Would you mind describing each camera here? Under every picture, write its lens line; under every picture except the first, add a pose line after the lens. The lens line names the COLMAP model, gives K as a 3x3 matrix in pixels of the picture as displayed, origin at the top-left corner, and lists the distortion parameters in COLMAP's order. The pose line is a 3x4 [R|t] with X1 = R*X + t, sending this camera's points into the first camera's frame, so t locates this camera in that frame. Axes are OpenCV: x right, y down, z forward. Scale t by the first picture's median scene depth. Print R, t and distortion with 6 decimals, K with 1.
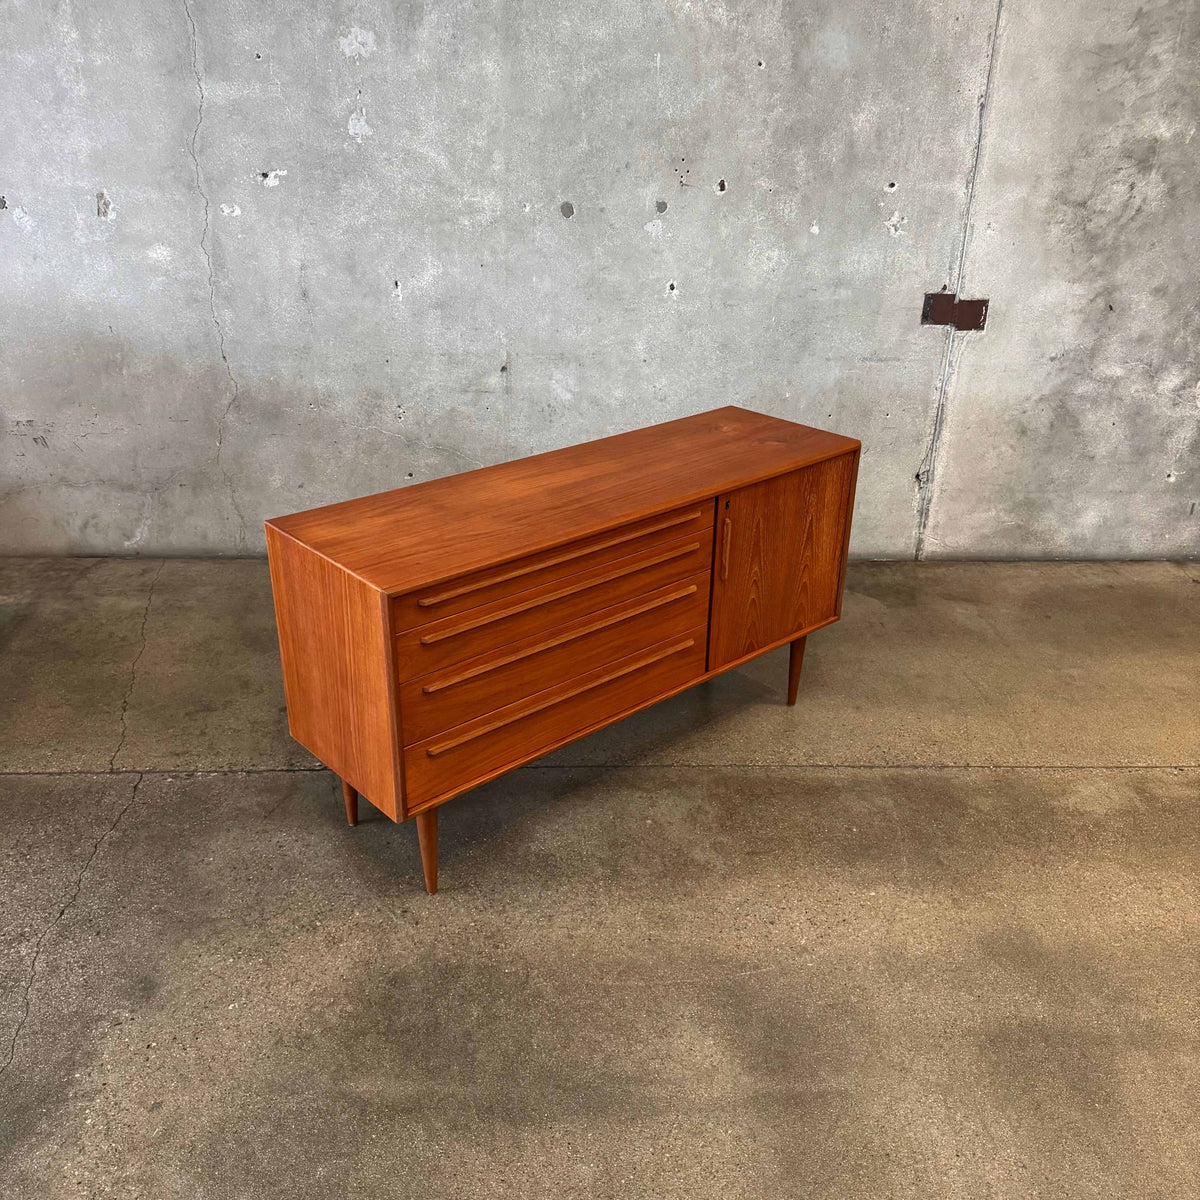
lens RADIAL K [[1108.7, 0, 600.8], [0, 1108.7, 605.7], [0, 0, 1]] dist [0.157163, -0.330464]
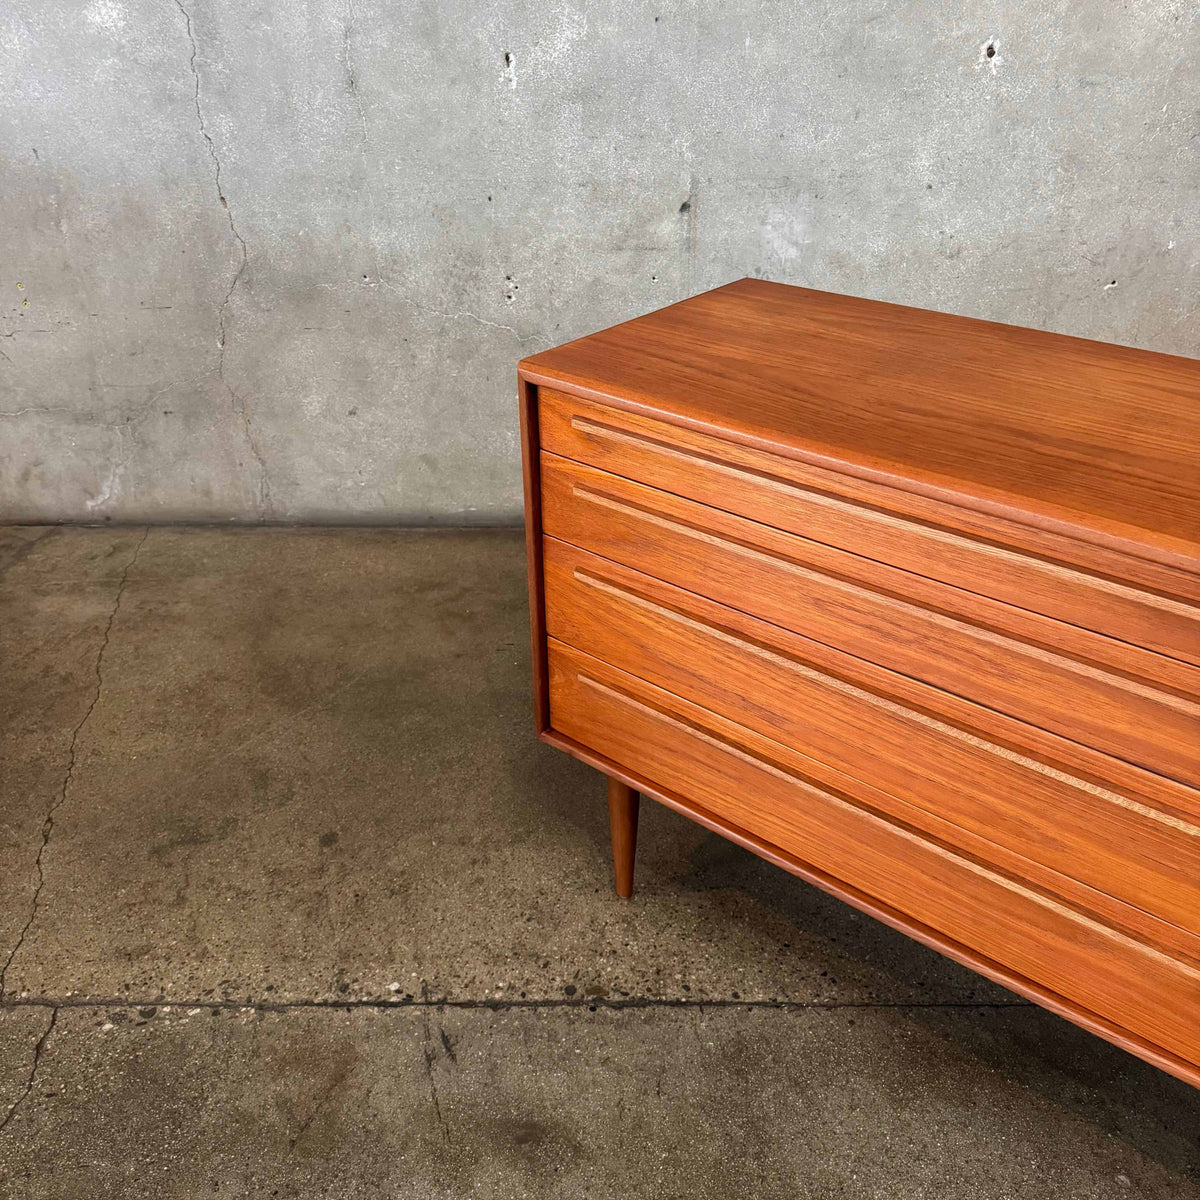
lens RADIAL K [[1114.5, 0, 594.5], [0, 1114.5, 599.5], [0, 0, 1]] dist [0.155448, -0.327227]
pose [[0.998429, -0.000845, -0.056032, -0.104502], [0.005478, 0.996570, 0.082574, -0.057546], [0.055770, -0.082751, 0.995009, 0.399865]]
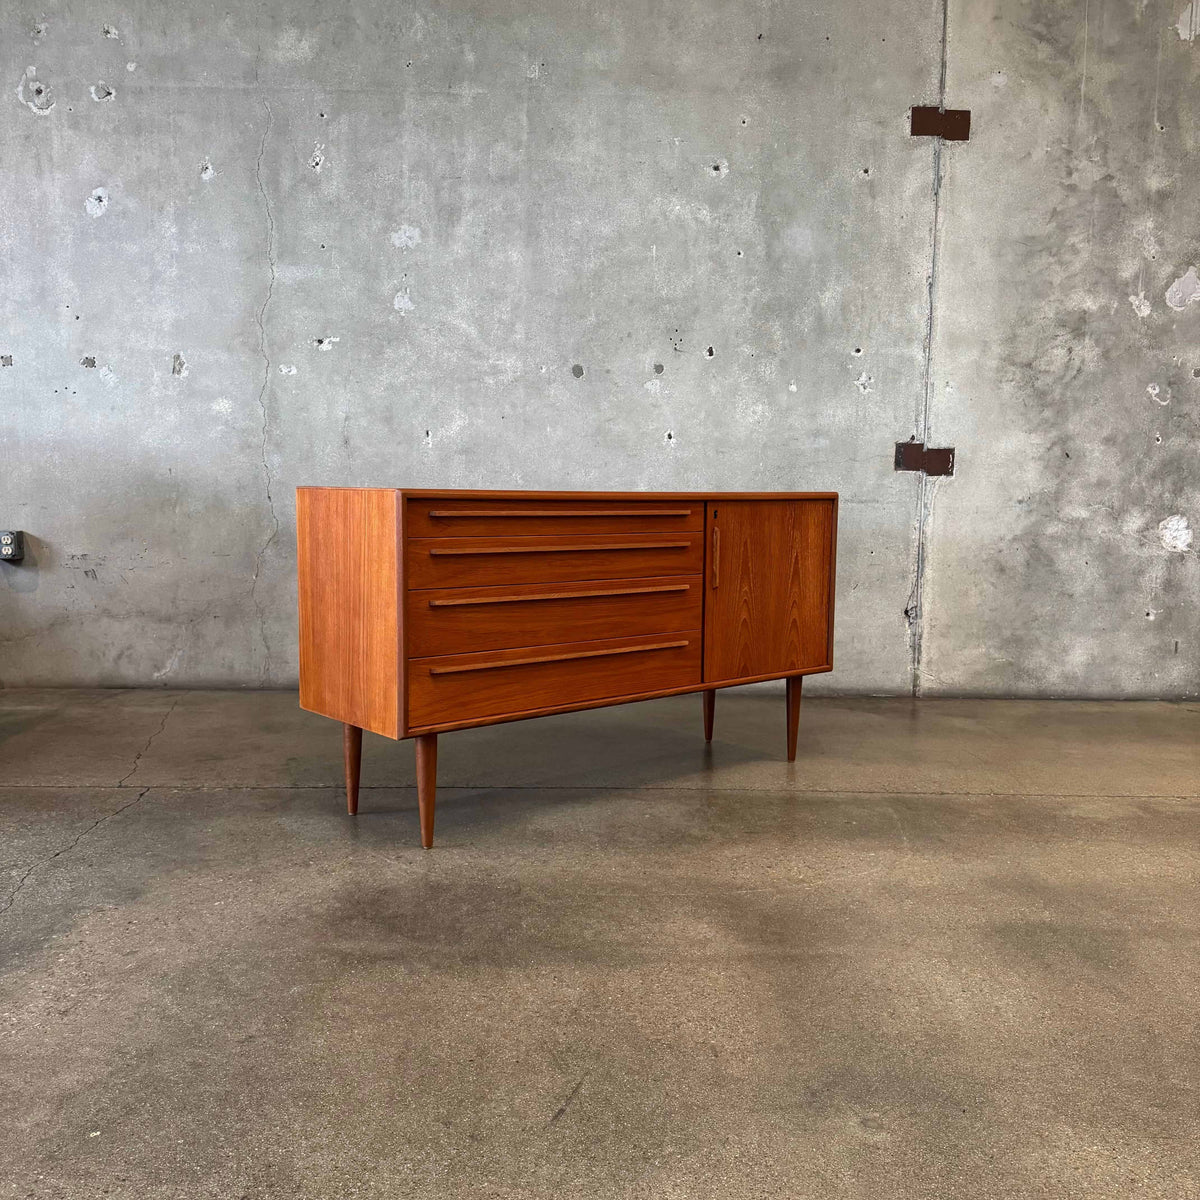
lens RADIAL K [[1107.1, 0, 599.2], [0, 1107.1, 603.6], [0, 0, 1]] dist [0.180442, -0.397970]
pose [[0.999802, -0.000835, -0.019869, 0.014670], [-0.005858, 0.942434, -0.334342, 0.253036], [0.019005, 0.334392, 0.942242, -0.004517]]
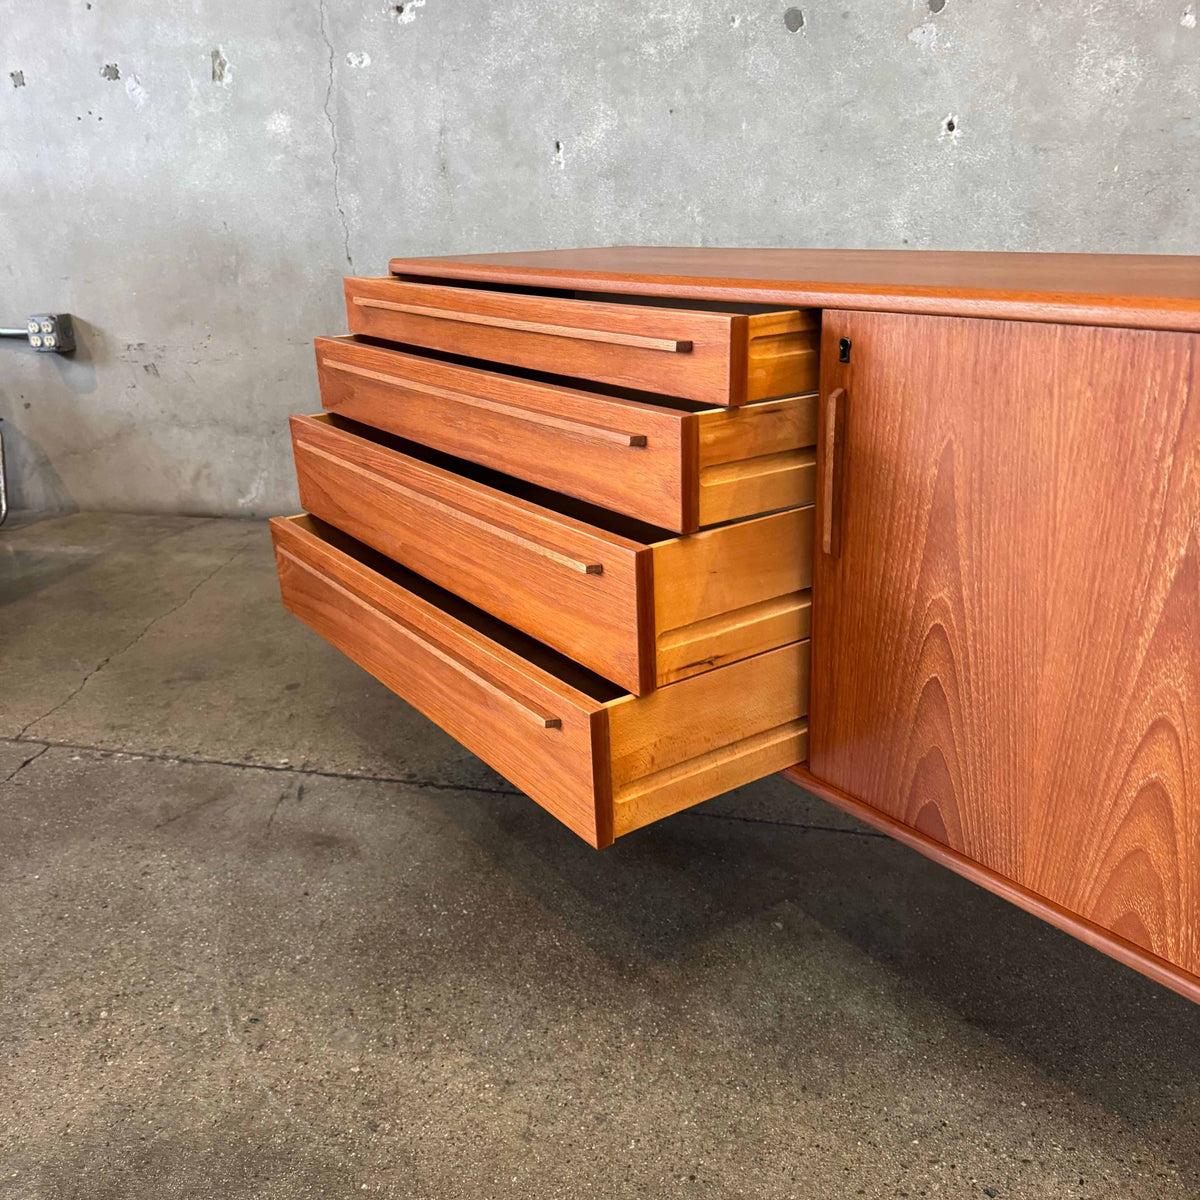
lens RADIAL K [[1126.8, 0, 599.1], [0, 1126.8, 592.0], [0, 0, 1]] dist [0.040670, -0.068348]
pose [[0.952547, 0.054892, -0.299400, 0.081738], [-0.086926, 0.991700, -0.094738, 0.071057], [0.291715, 0.116268, 0.949413, 0.336798]]
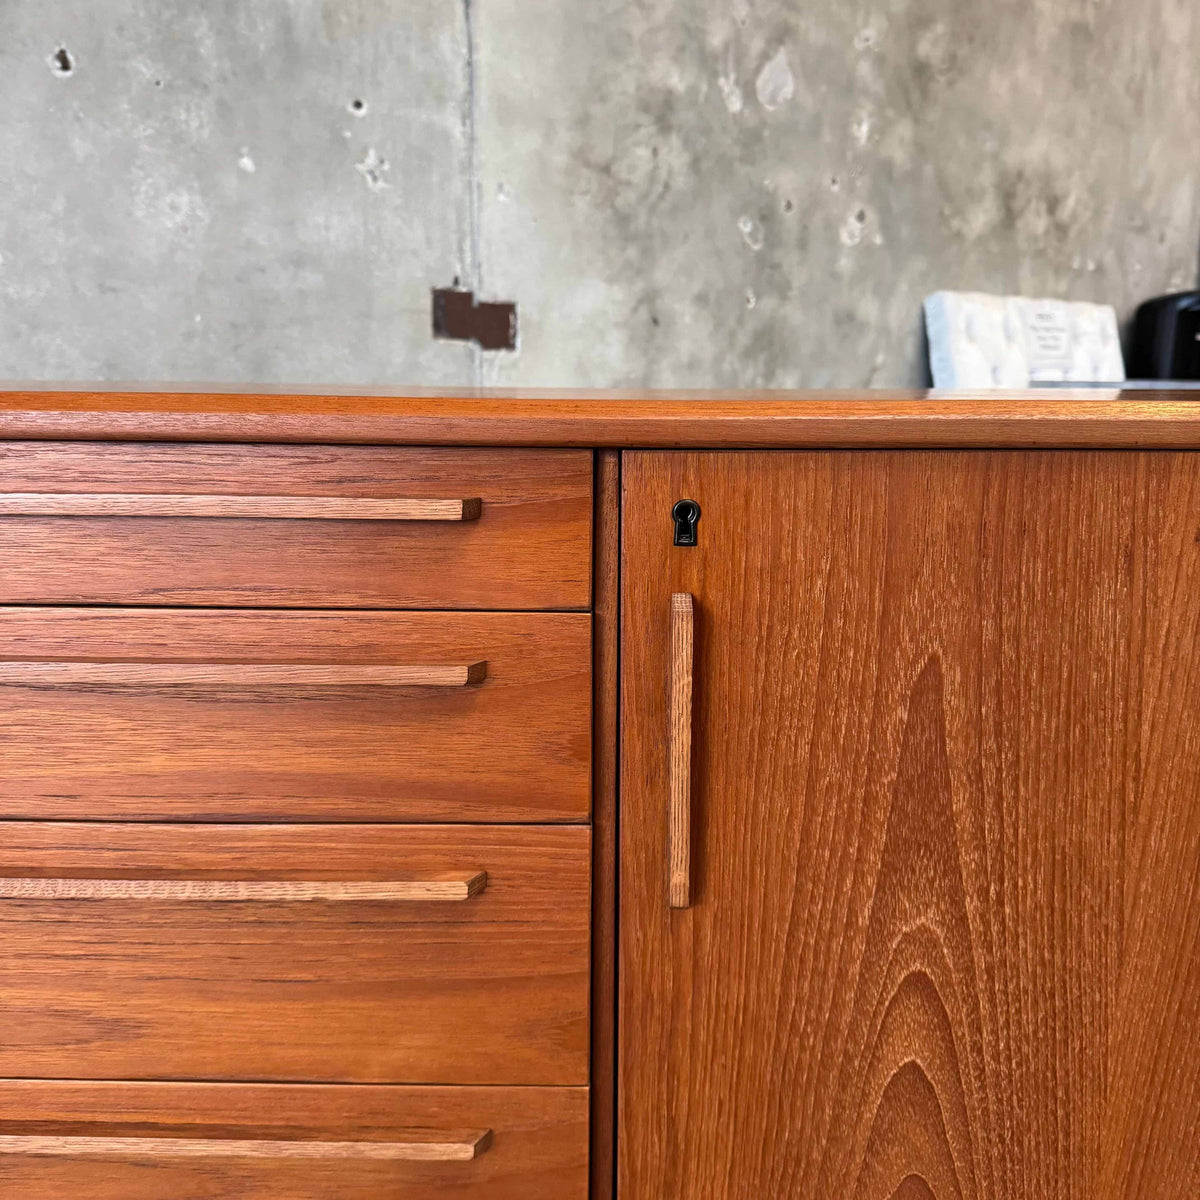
lens RADIAL K [[1132.3, 0, 590.8], [0, 1132.3, 603.0], [0, 0, 1]] dist [0.105580, -0.215606]
pose [[0.796904, -0.126338, 0.590747, -0.041718], [0.262192, 0.953316, -0.149814, 0.010611], [-0.544241, 0.274277, 0.792826, 0.500760]]
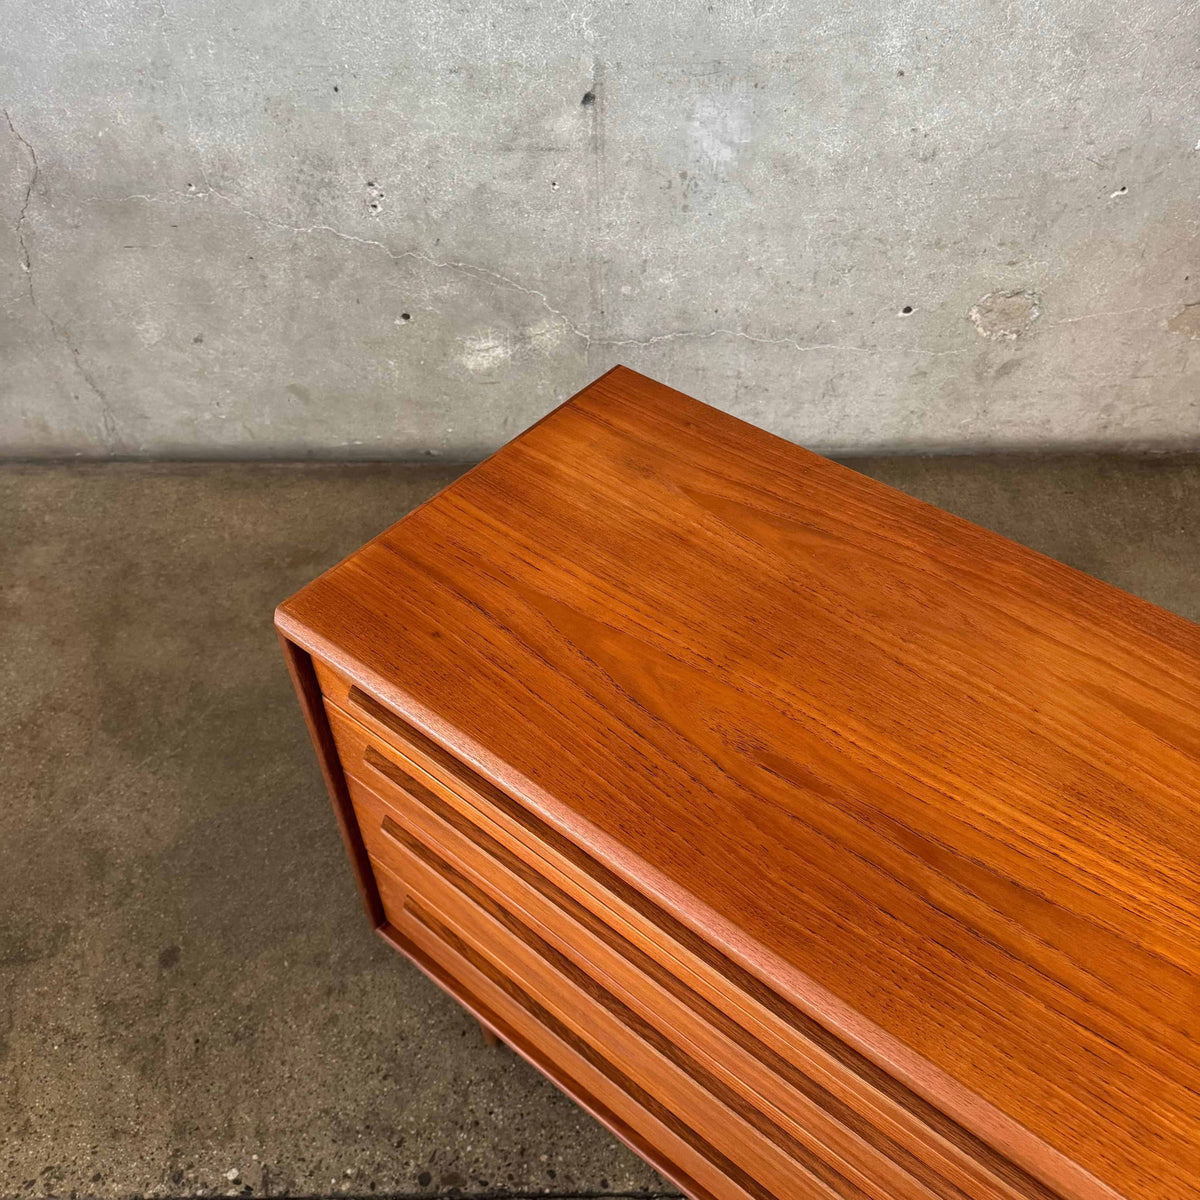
lens RADIAL K [[1138.0, 0, 602.3], [0, 1138.0, 598.2], [0, 0, 1]] dist [0.003740, -0.012879]
pose [[0.999157, 0.001086, -0.041048, -0.063807], [0.013285, 0.937336, 0.348174, -0.188315], [0.038853, -0.348426, 0.936531, 0.507384]]
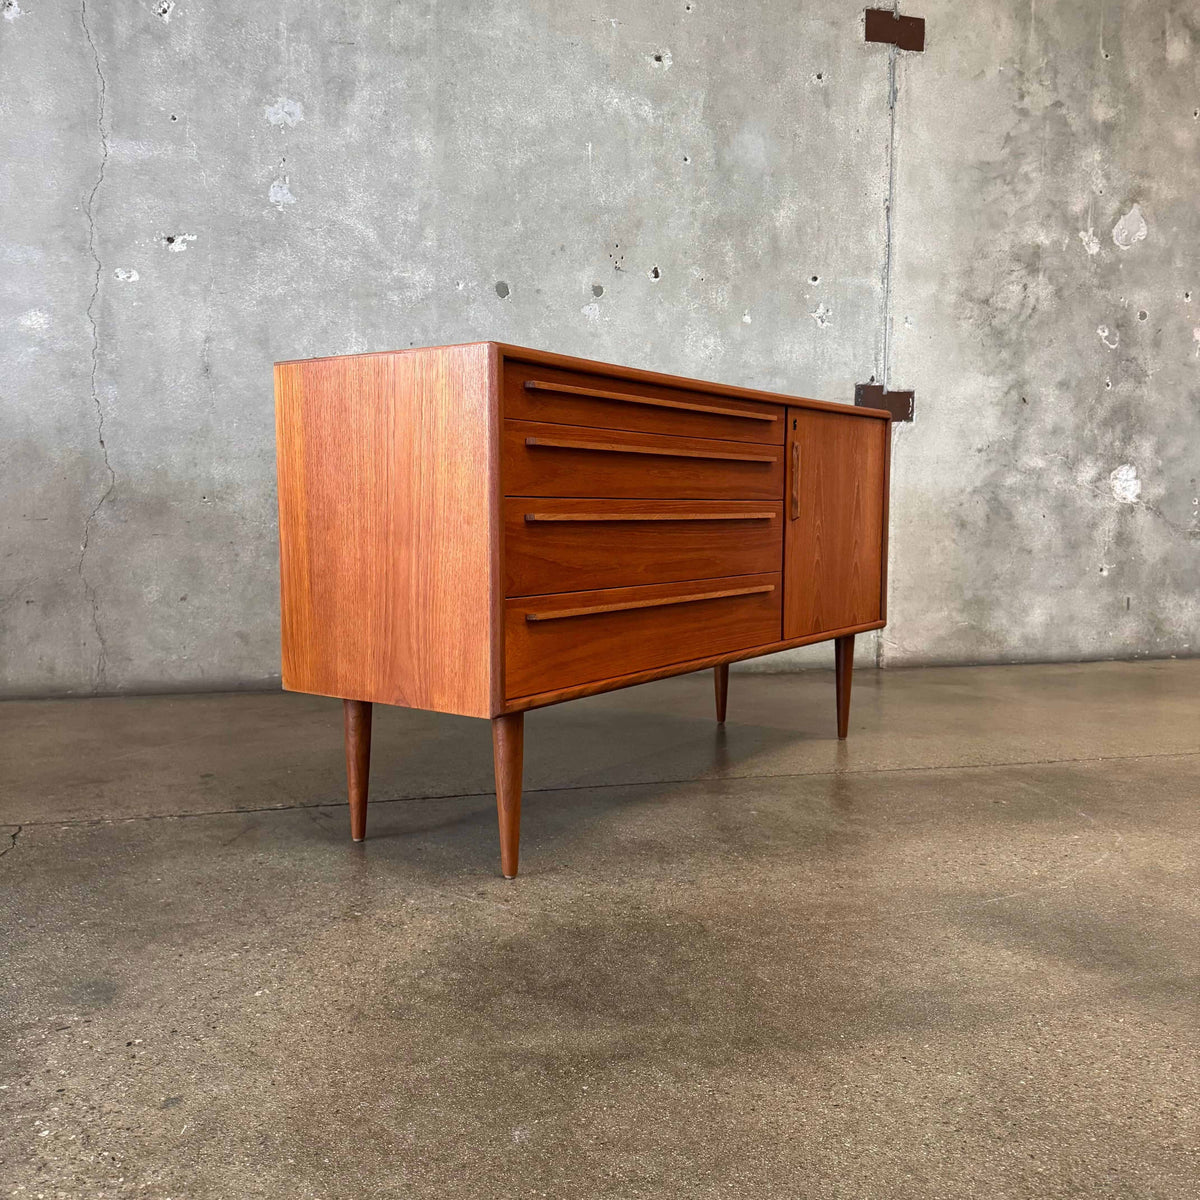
lens RADIAL K [[1114.6, 0, 600.6], [0, 1114.6, 600.4], [0, 0, 1]] dist [0.152196, -0.325836]
pose [[0.976124, -0.031271, 0.214952, -0.158249], [0.104404, 0.935323, -0.338040, 0.222406], [-0.190479, 0.352411, 0.916256, 0.194256]]
